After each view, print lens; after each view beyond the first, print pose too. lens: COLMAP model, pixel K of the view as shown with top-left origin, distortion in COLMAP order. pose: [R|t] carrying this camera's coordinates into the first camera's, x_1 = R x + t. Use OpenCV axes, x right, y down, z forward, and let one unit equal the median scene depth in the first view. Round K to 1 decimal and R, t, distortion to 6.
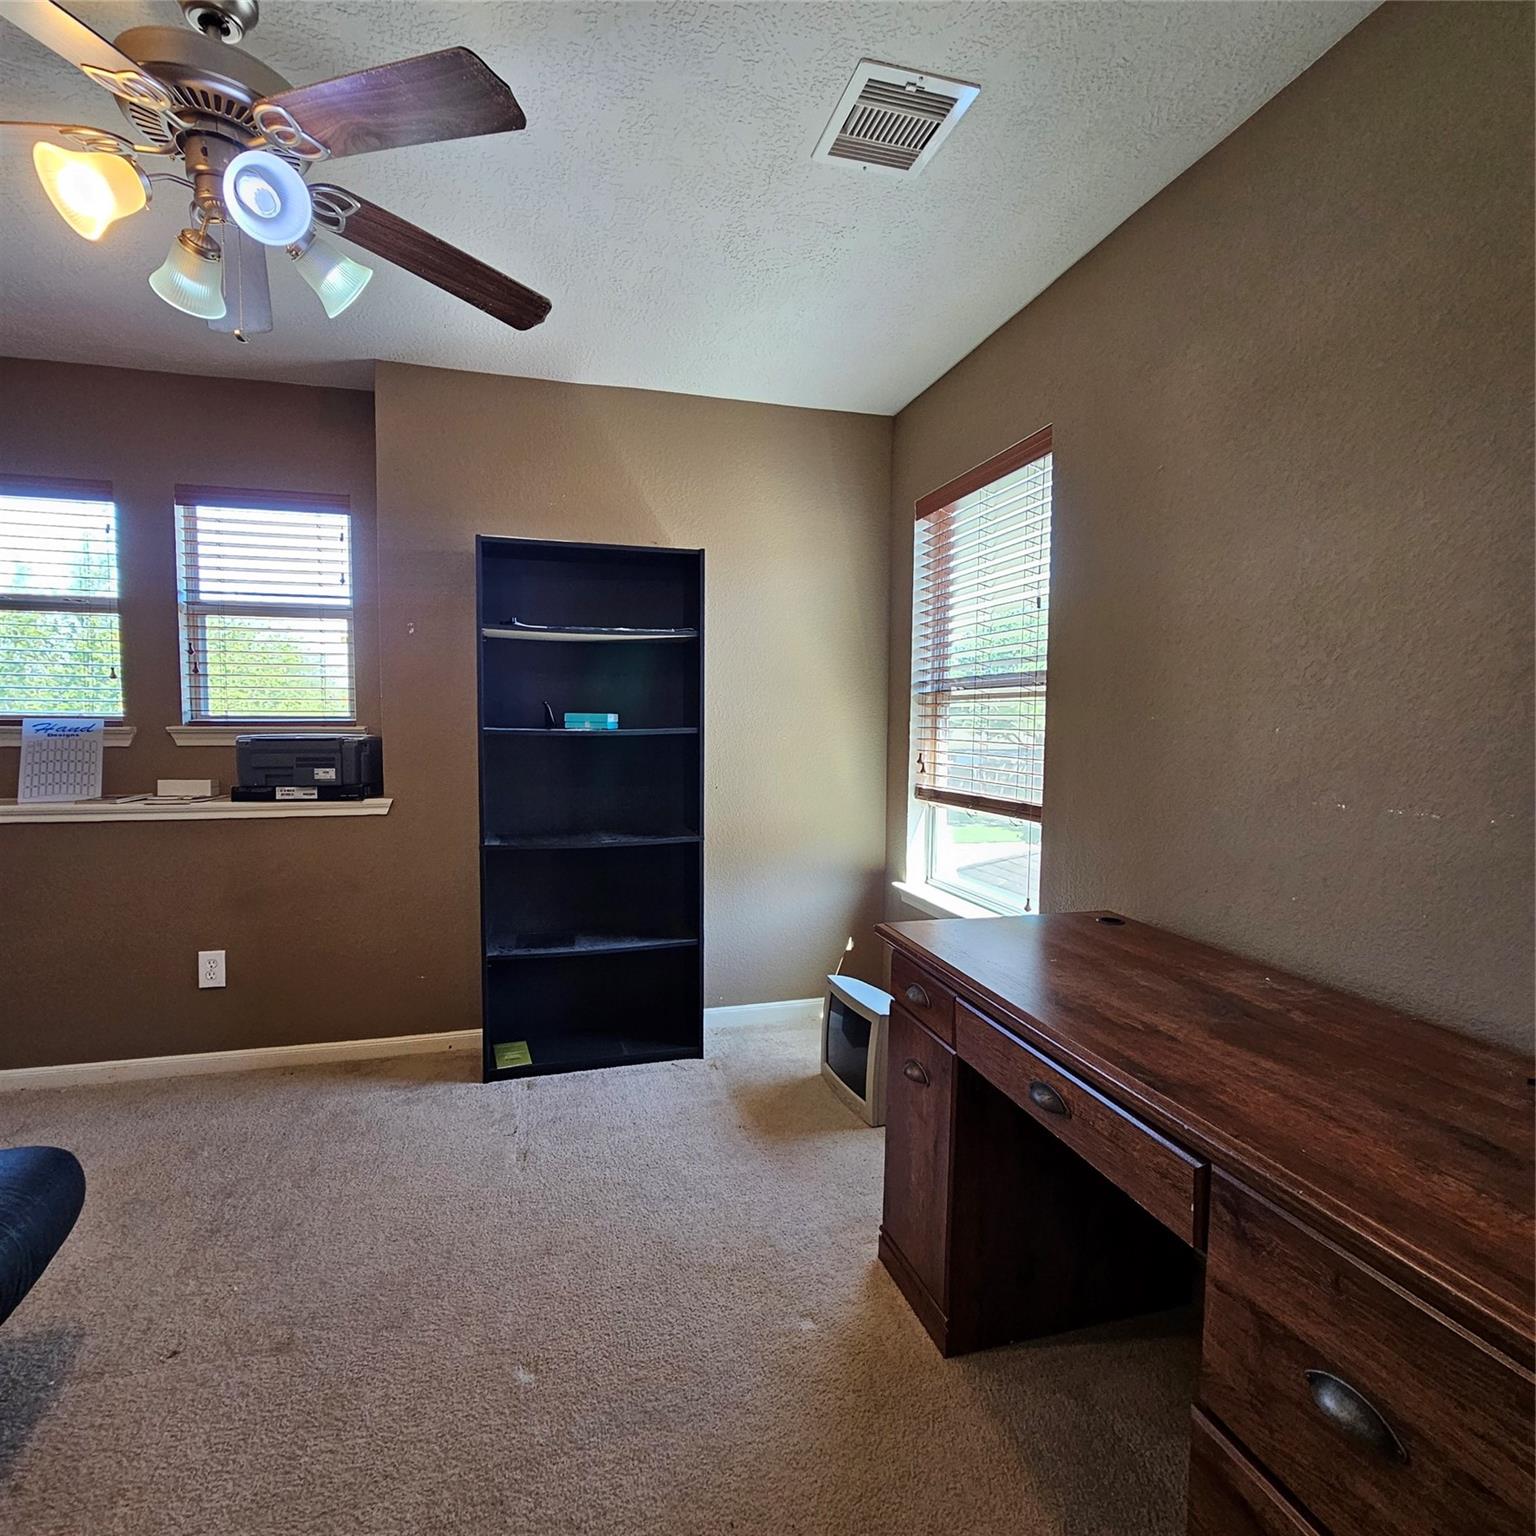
lens RADIAL K [[838.5, 0, 769.8], [0, 838.5, 774.4], [0, 0, 1]] dist [-0.005151, 0.002467]
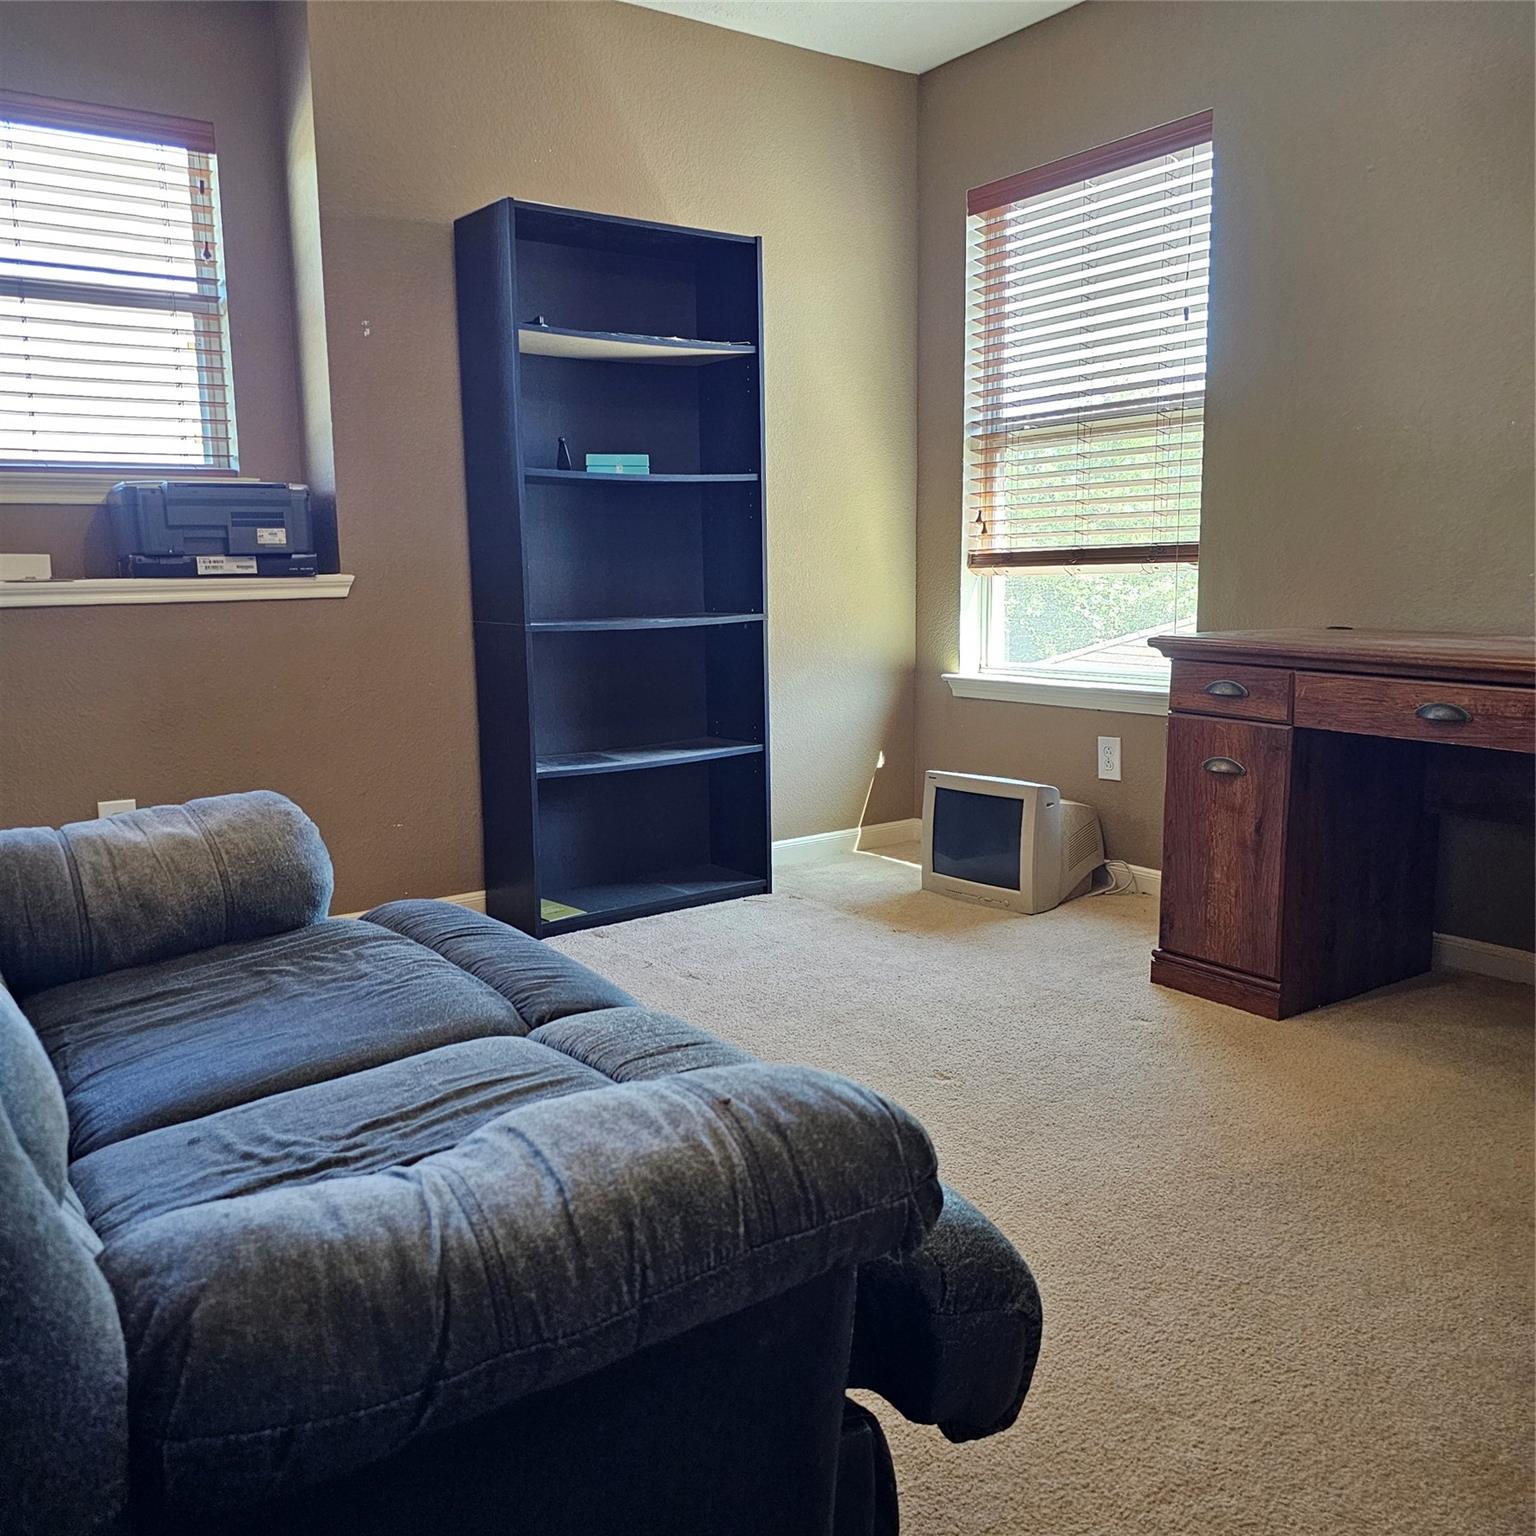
lens RADIAL K [[1354.5, 0, 766.5], [0, 1354.5, 754.0], [0, 0, 1]] dist [0.072705, -0.067337]
pose [[0.940558, -0.070555, 0.332224, -0.517351], [0.046430, 0.995712, 0.080014, 0.104566], [-0.336445, -0.059833, 0.939801, -0.213963]]
